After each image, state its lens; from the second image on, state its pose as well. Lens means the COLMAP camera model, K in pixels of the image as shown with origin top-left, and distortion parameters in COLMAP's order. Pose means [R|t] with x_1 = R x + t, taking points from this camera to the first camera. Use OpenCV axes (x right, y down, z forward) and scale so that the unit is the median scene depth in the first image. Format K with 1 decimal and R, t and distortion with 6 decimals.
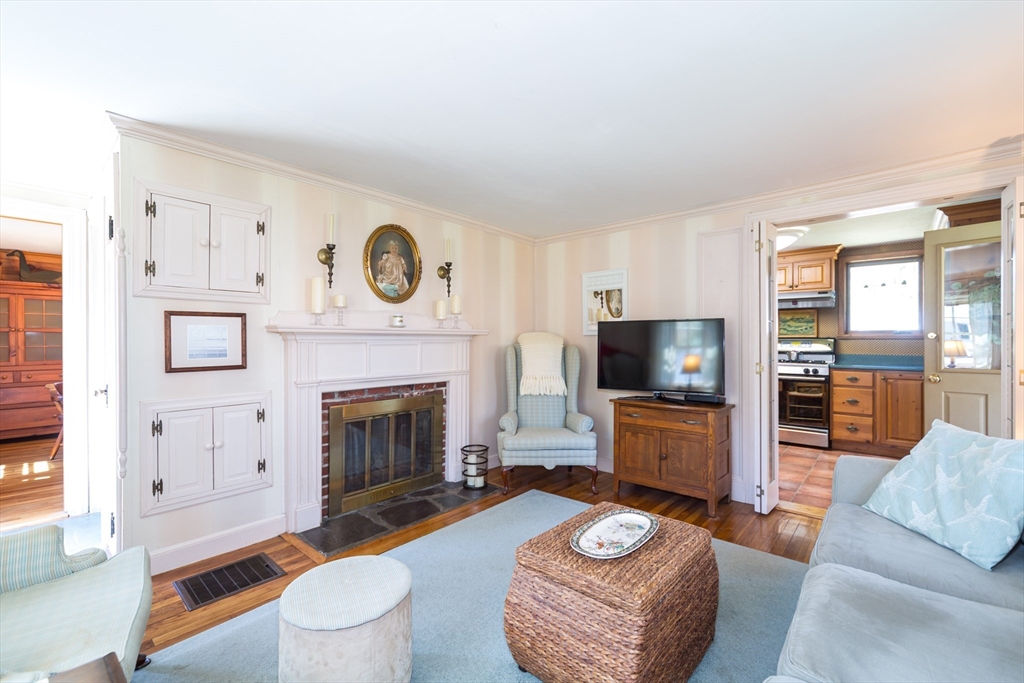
lens RADIAL K [[417.8, 0, 516.3], [0, 417.8, 342.6], [0, 0, 1]] dist [-0.009806, -0.000883]
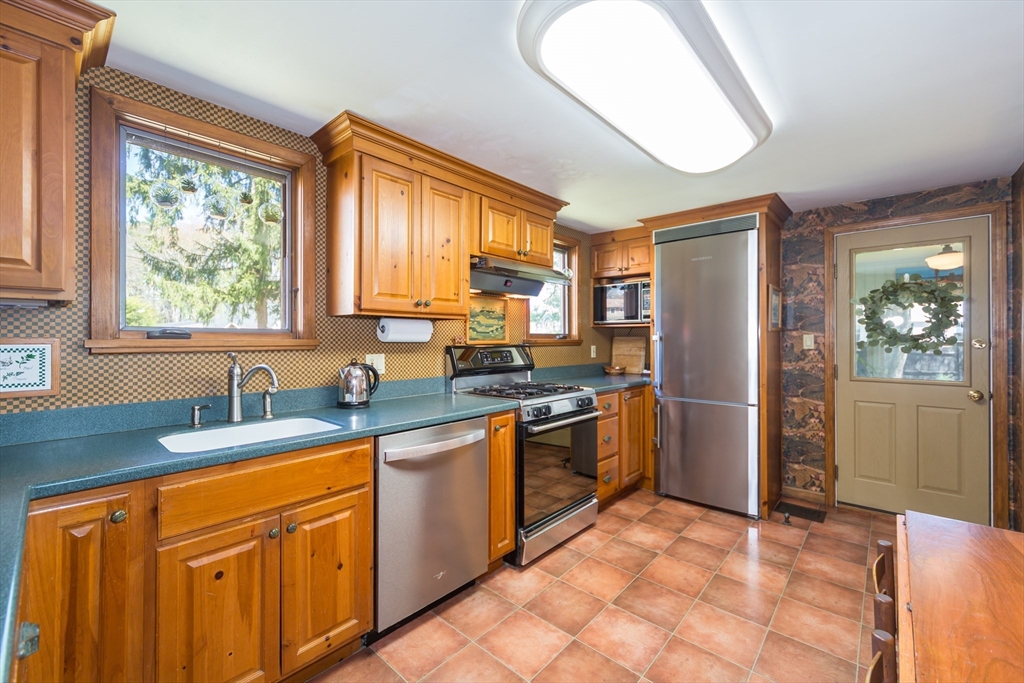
lens RADIAL K [[417.8, 0, 522.5], [0, 417.8, 338.1], [0, 0, 1]] dist [-0.009806, -0.000883]
pose [[-0.002824, 0.002962, 0.999992, 0.108689], [0.007421, 0.999968, -0.002941, -0.021238], [-0.999968, 0.007413, -0.002846, 1.070128]]
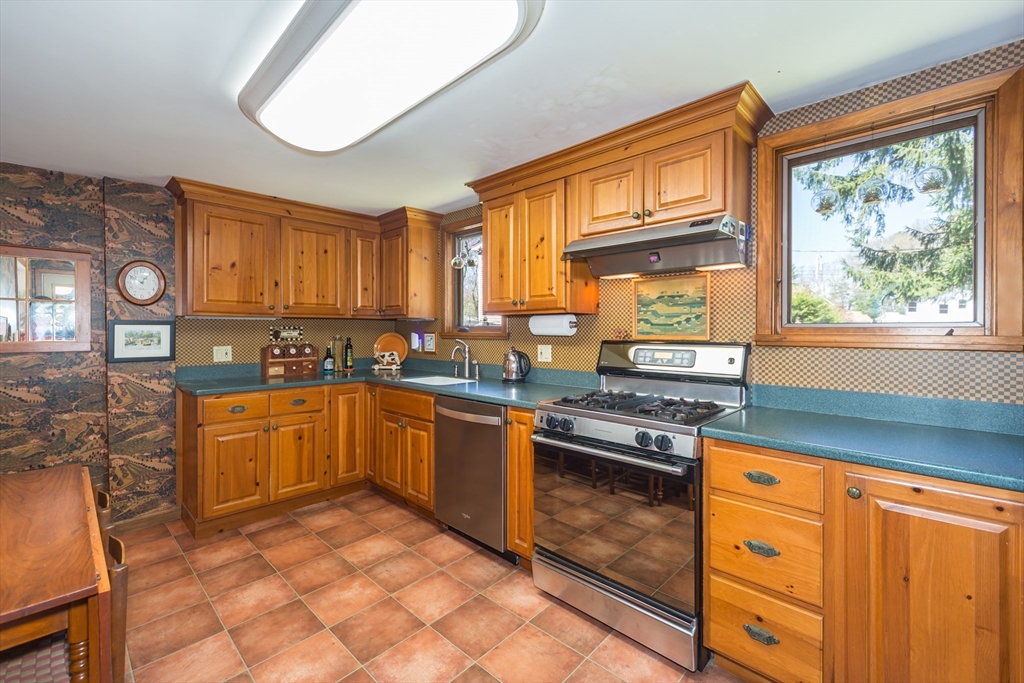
lens RADIAL K [[417.8, 0, 504.1], [0, 417.8, 332.6], [0, 0, 1]] dist [-0.009806, -0.000883]
pose [[0.999195, 0.001308, -0.040100, 0.583932], [-0.001324, 0.999999, -0.000363, -0.022553], [0.040100, 0.000416, 0.999196, 0.629160]]
